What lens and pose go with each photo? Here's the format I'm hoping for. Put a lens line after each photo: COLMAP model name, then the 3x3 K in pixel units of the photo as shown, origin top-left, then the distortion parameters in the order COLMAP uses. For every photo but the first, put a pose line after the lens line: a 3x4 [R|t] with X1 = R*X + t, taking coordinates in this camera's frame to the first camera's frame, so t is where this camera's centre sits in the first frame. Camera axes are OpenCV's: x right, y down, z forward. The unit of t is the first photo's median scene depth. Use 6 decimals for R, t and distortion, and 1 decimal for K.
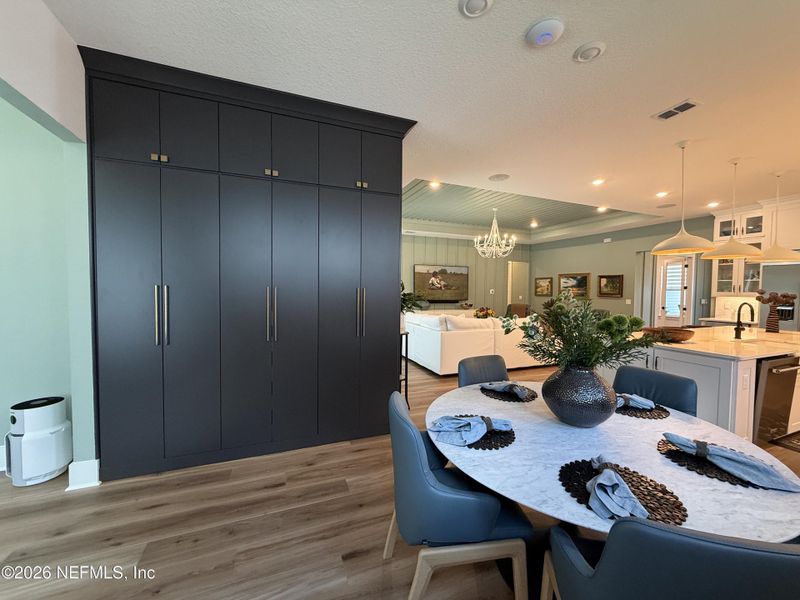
lens RADIAL K [[320.8, 0, 400.0], [0, 320.8, 300.0], [0, 0, 1]] dist [-0.001592, 0.000070]
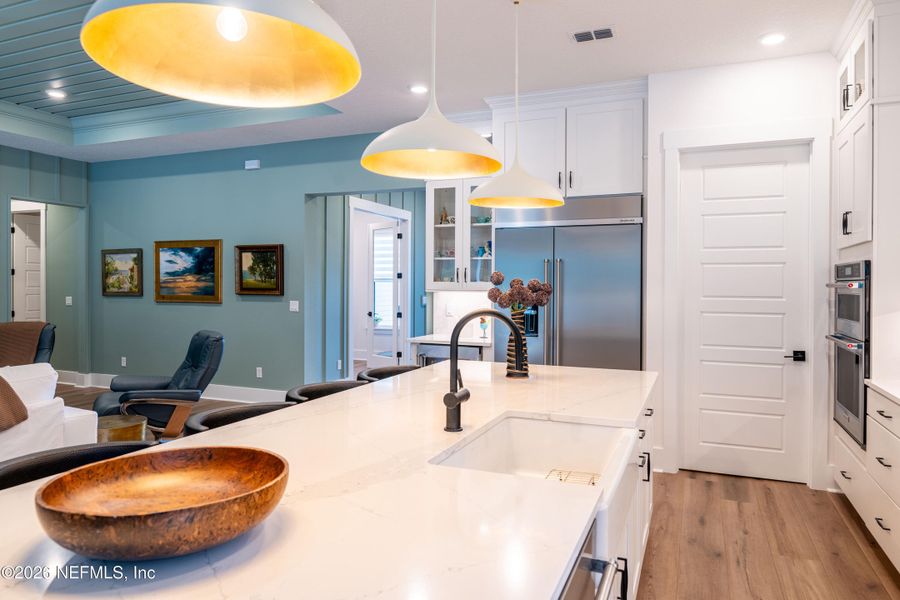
lens RADIAL K [[580.4, 0, 455.7], [0, 580.4, 295.3], [0, 0, 1]] dist [-0.000061, 0.000354]
pose [[0.706836, -0.019644, 0.707105, 0.283455], [0.027511, 0.999621, 0.000269, -0.002956], [-0.706842, 0.019263, 0.707109, 0.257235]]
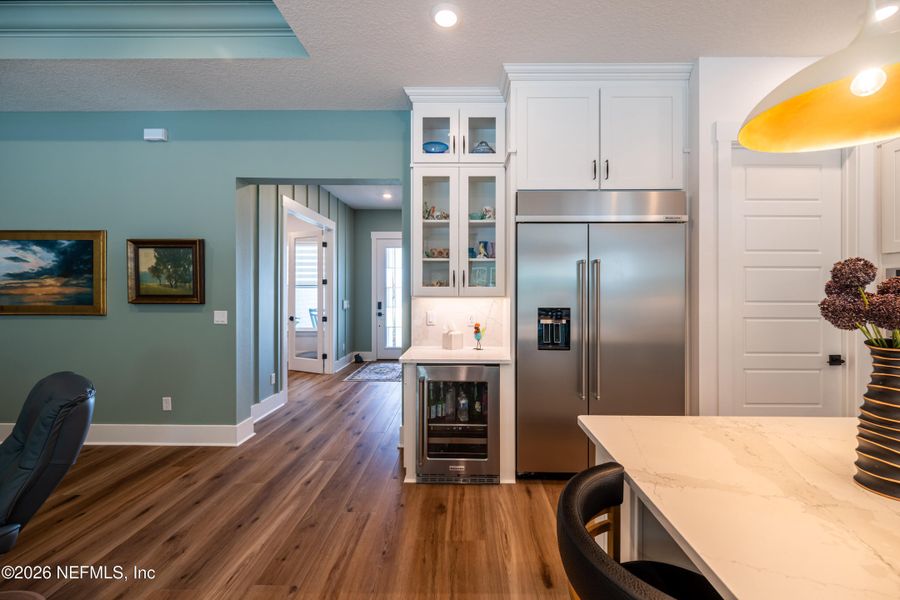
lens RADIAL K [[361.5, 0, 457.2], [0, 361.5, 295.0], [0, 0, 1]] dist [-0.001661, -0.000238]
pose [[0.403697, -0.018682, 0.914702, 0.425325], [0.034414, 0.999394, 0.005224, -0.011198], [-0.914245, 0.029370, 0.404096, 0.563327]]
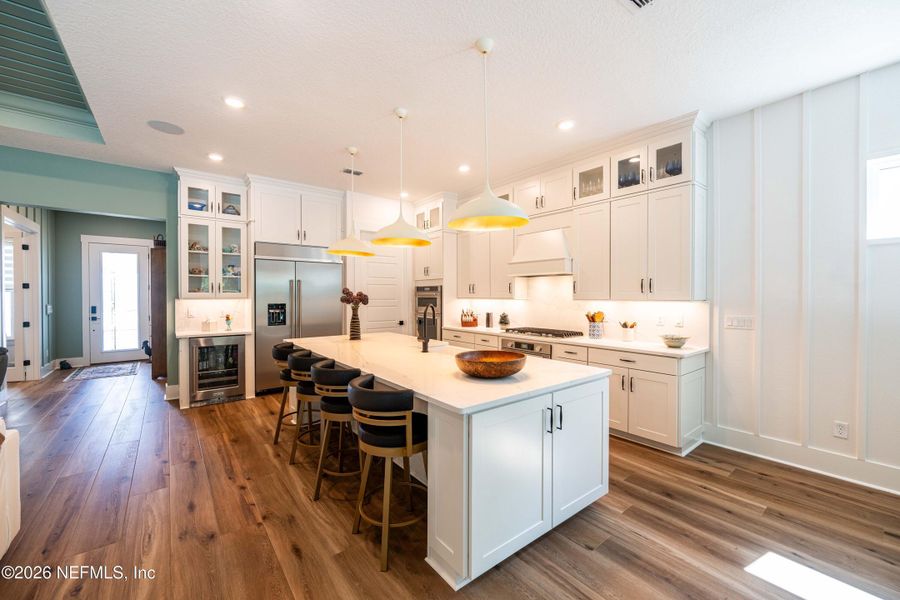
lens RADIAL K [[361.5, 0, 457.2], [0, 361.5, 295.0], [0, 0, 1]] dist [-0.001661, -0.000238]
pose [[-0.277857, -0.010354, 0.960567, 0.089443], [0.031926, 0.999290, 0.020006, -0.012578], [-0.960092, 0.036225, -0.277329, 0.492846]]
